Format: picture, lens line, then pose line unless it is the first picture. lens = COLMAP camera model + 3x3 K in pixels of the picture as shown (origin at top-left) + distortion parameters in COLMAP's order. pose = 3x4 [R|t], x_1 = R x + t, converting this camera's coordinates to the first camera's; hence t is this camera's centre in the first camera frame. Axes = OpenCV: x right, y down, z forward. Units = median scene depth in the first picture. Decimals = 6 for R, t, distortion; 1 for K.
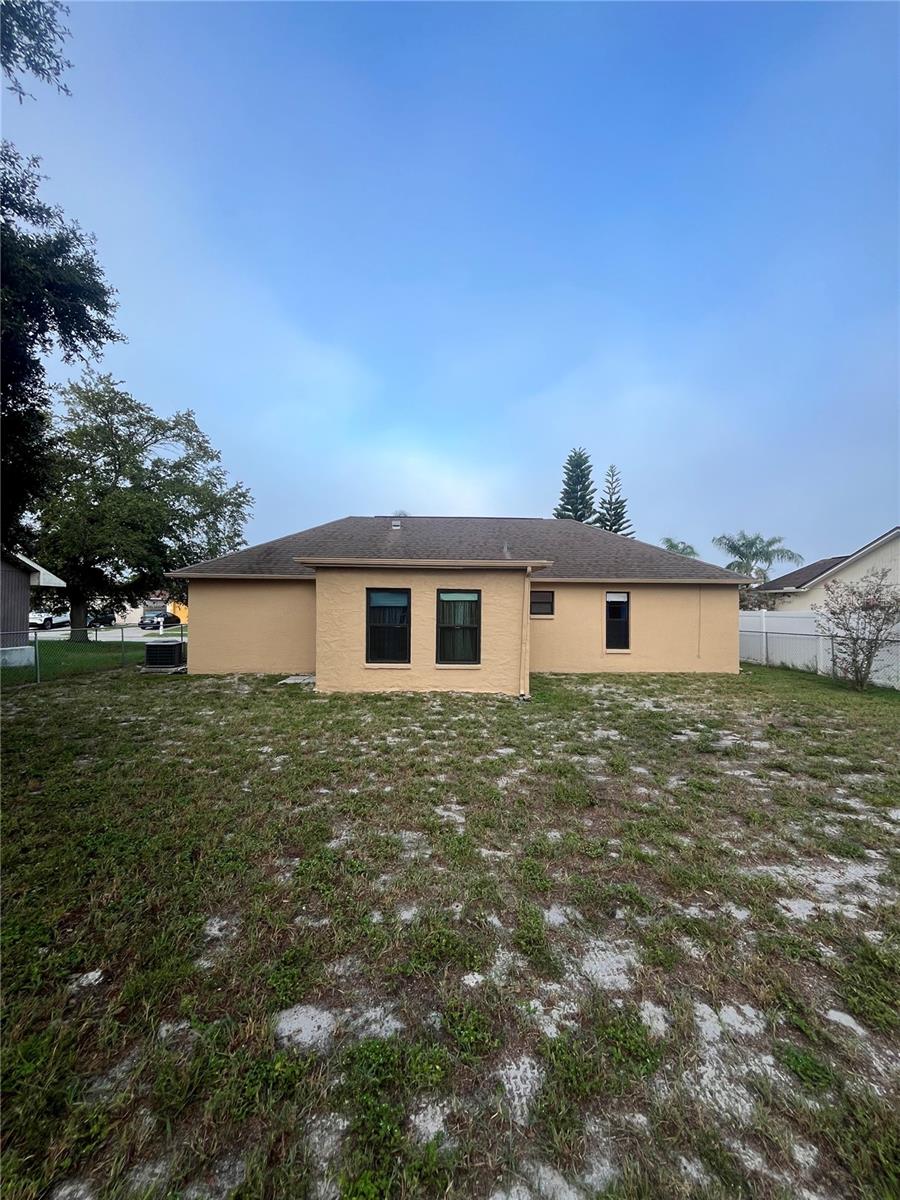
lens RADIAL K [[484.7, 0, 449.7], [0, 484.7, 603.2], [0, 0, 1]] dist [-0.006529, 0.000618]
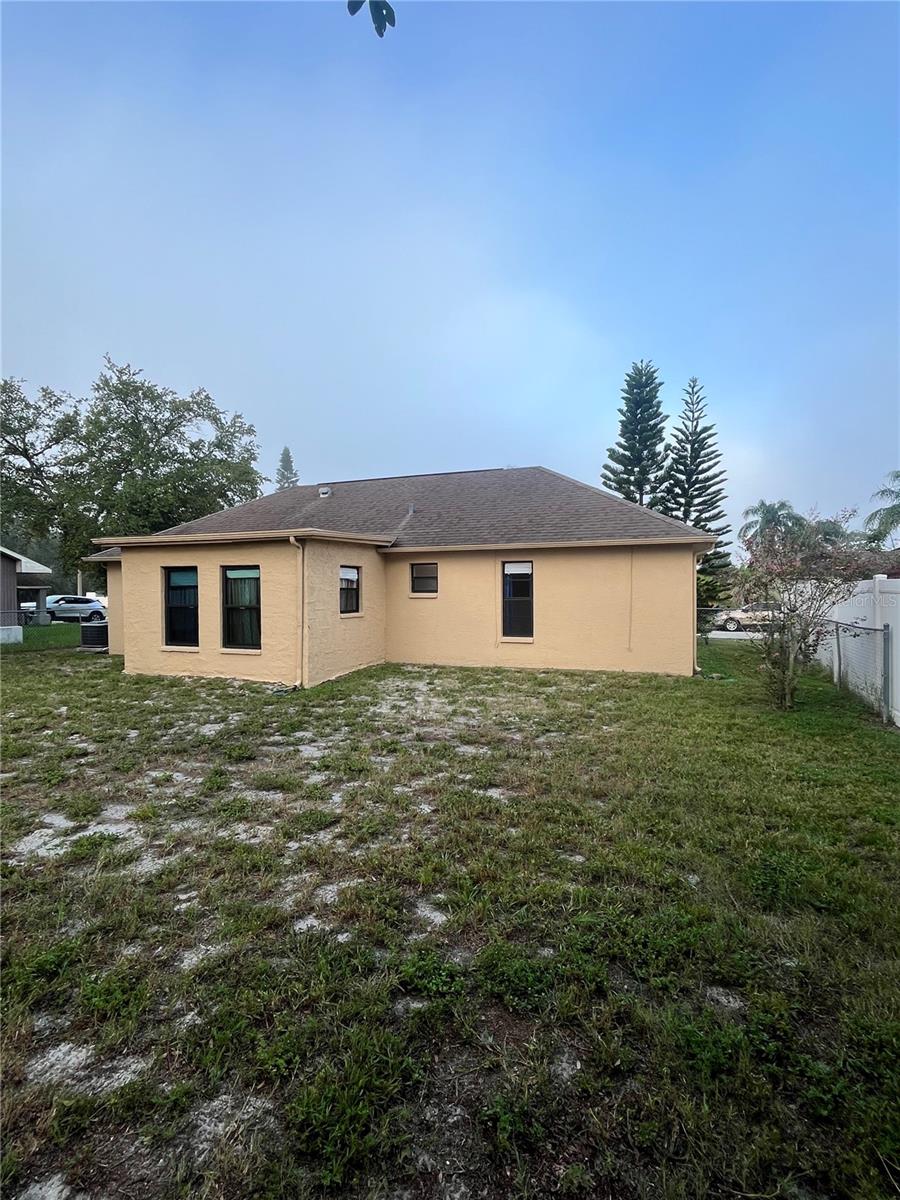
lens RADIAL K [[604.1, 0, 449.7], [0, 604.1, 601.7], [0, 0, 1]] dist [-0.019927, -0.000077]
pose [[0.923472, -0.007084, -0.383599, 0.623346], [0.019750, 0.999382, 0.029089, 0.010409], [0.383156, -0.034439, 0.923041, 0.093252]]
